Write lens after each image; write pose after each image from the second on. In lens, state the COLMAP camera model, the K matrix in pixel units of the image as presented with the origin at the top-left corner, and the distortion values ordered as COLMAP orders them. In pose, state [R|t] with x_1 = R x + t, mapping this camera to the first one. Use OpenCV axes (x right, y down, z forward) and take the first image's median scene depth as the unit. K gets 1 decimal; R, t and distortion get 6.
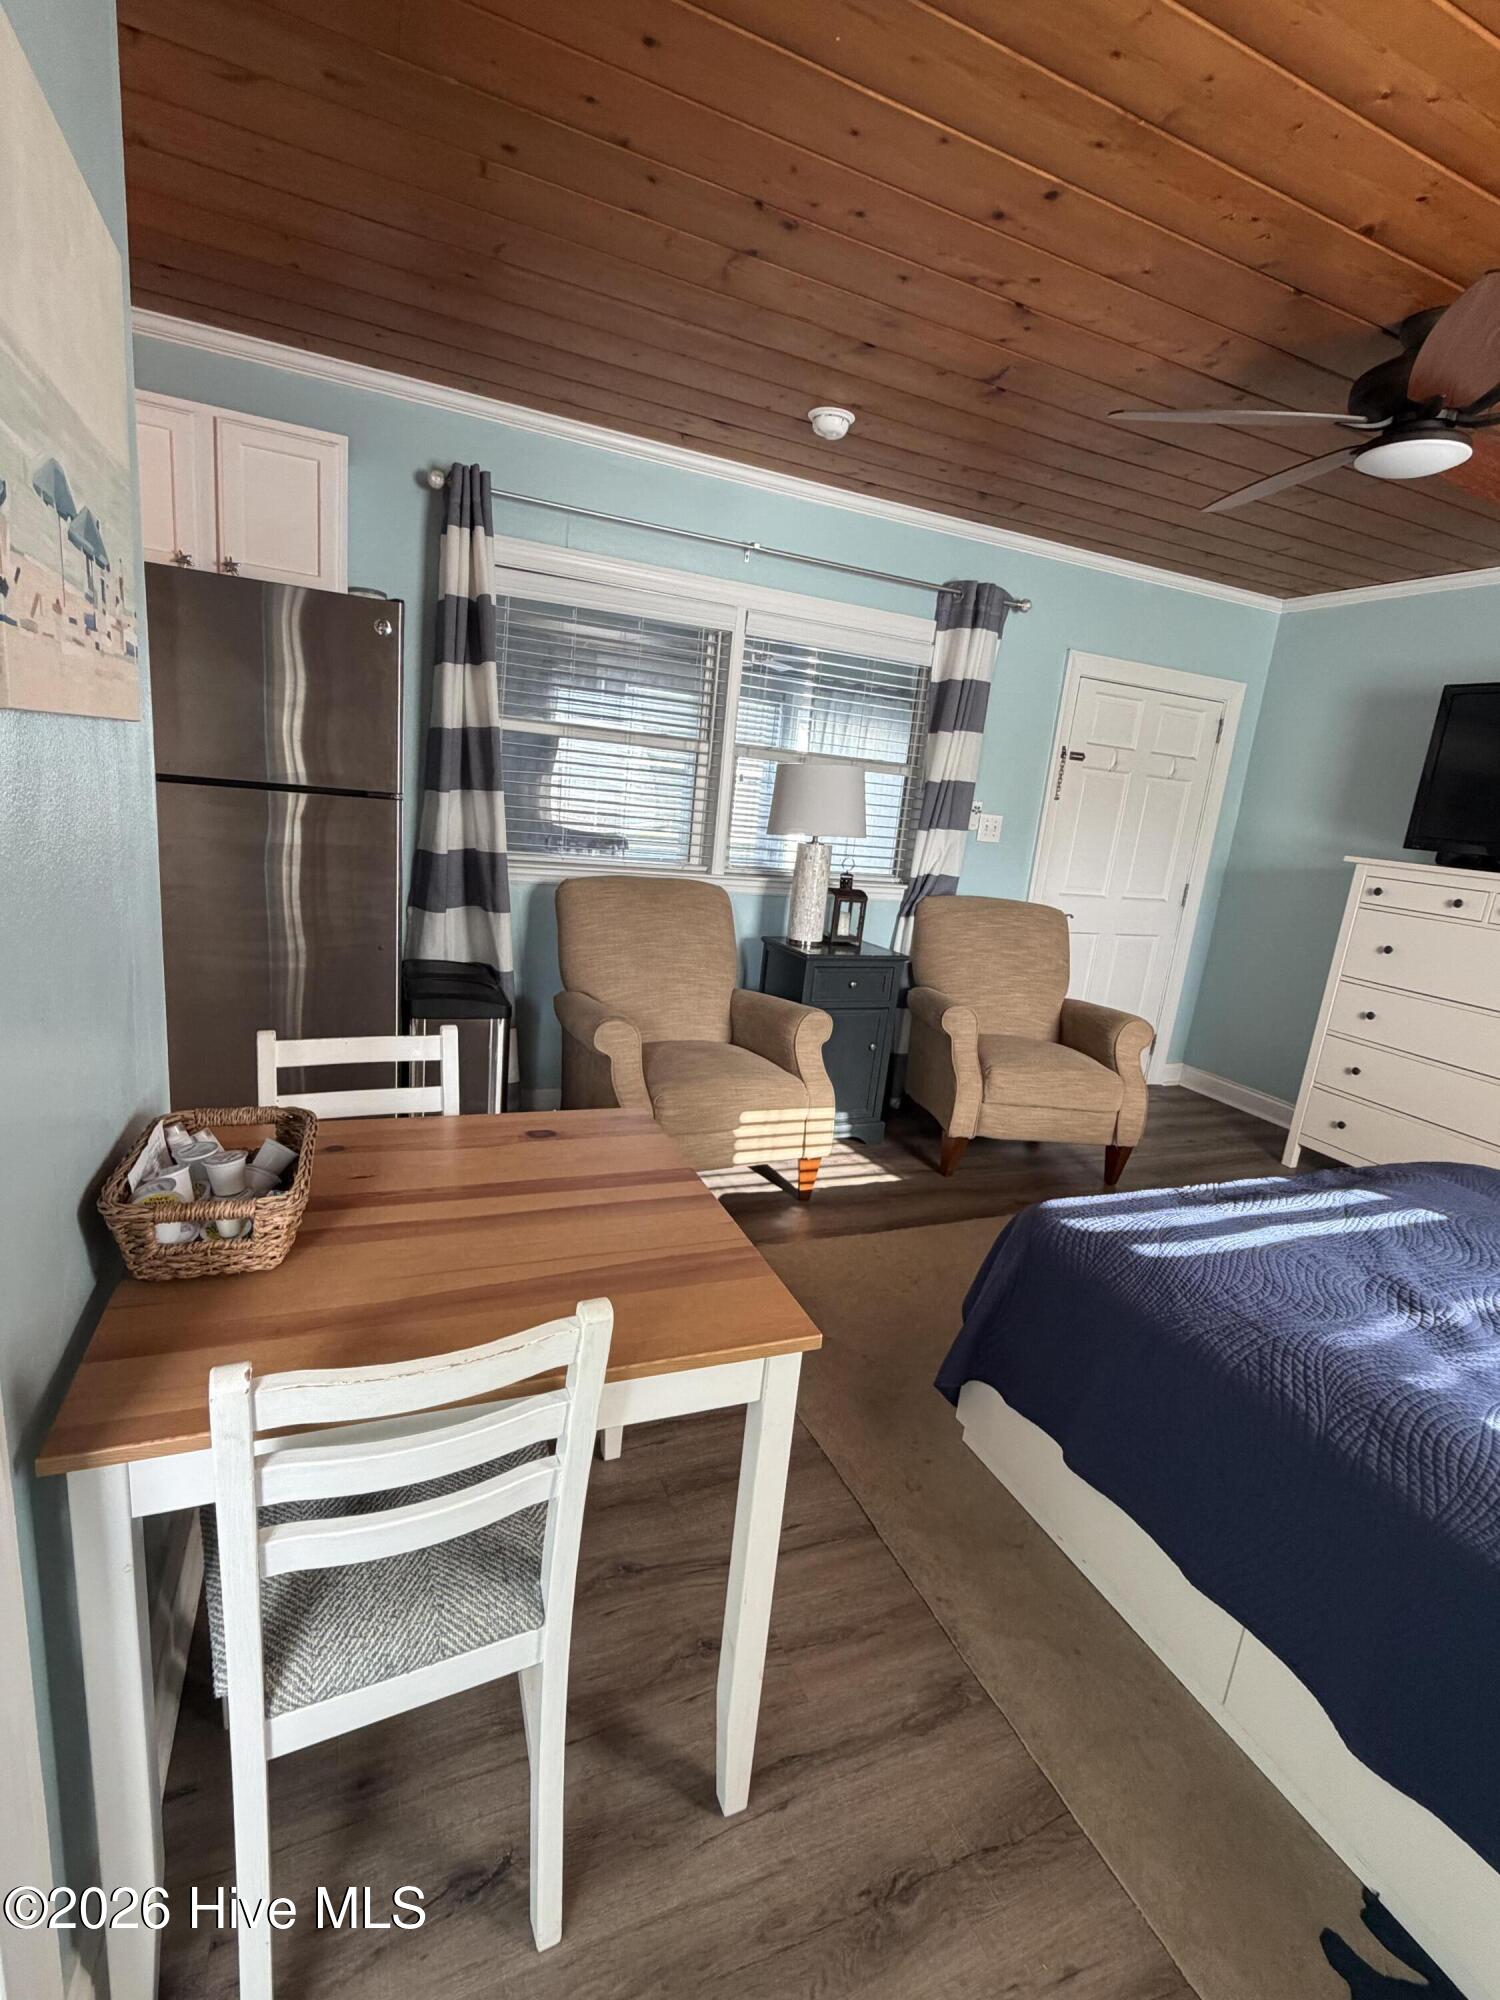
lens RADIAL K [[923.1, 0, 750.0], [0, 923.1, 1000.0], [0, 0, 1]] dist [0.003427, 0.000864]
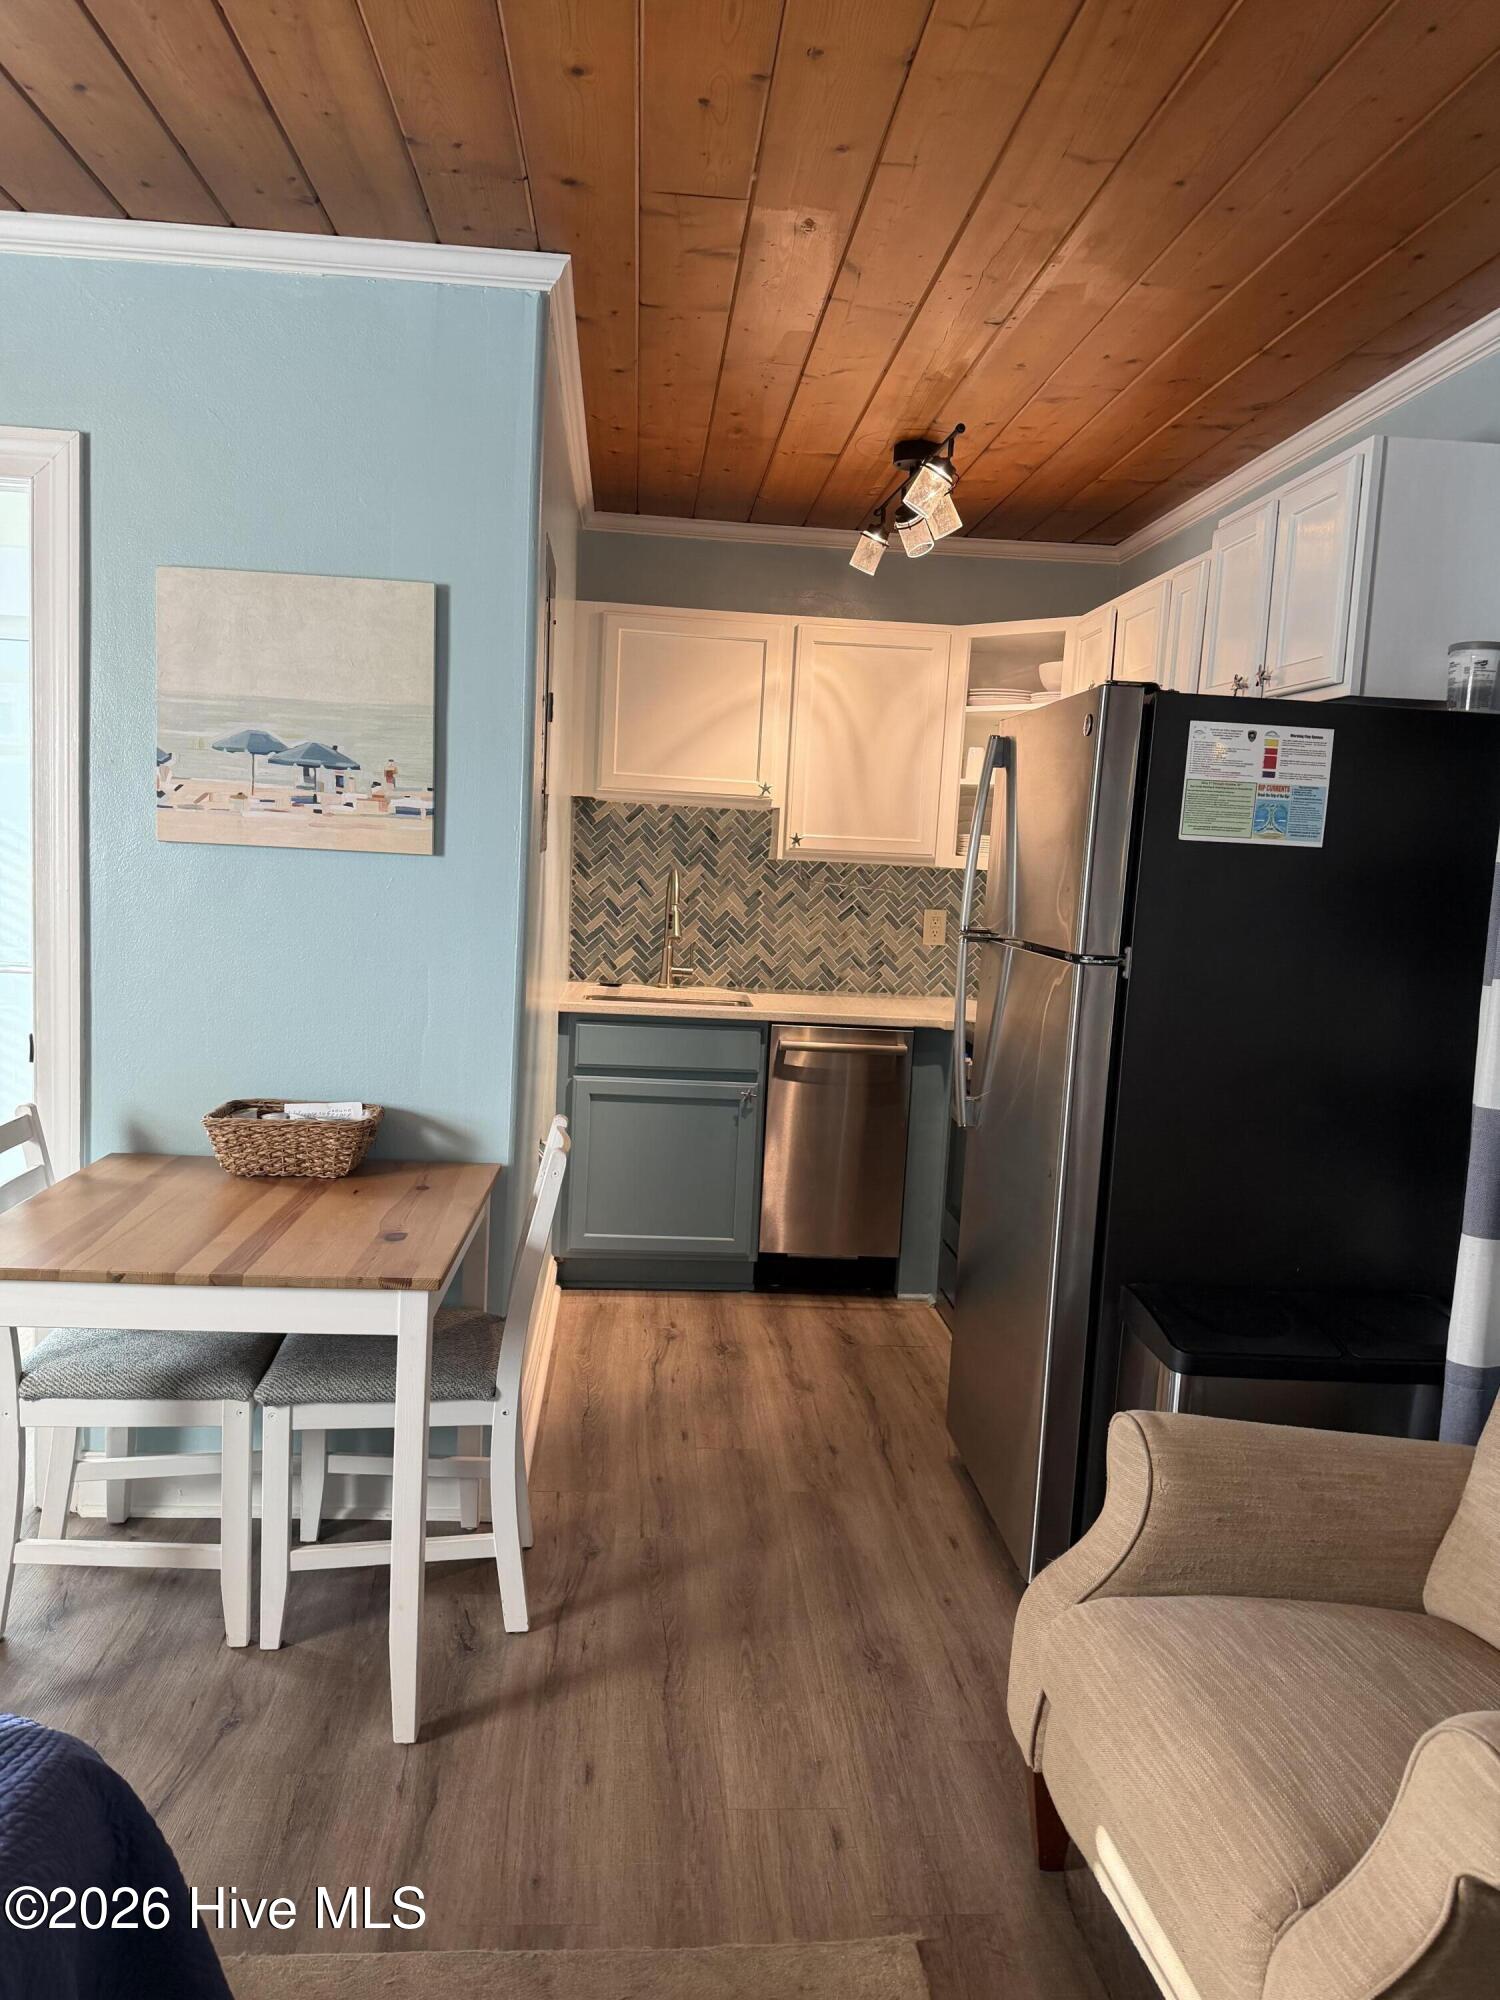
lens RADIAL K [[1397.4, 0, 750.0], [0, 1397.4, 1000.0], [0, 0, 1]] dist [0.098415, -0.133484]
pose [[-0.327374, -0.011907, -0.944820, 0.955196], [-0.293466, 0.951753, 0.089689, -0.301588], [0.898167, 0.306634, -0.315074, 1.585395]]
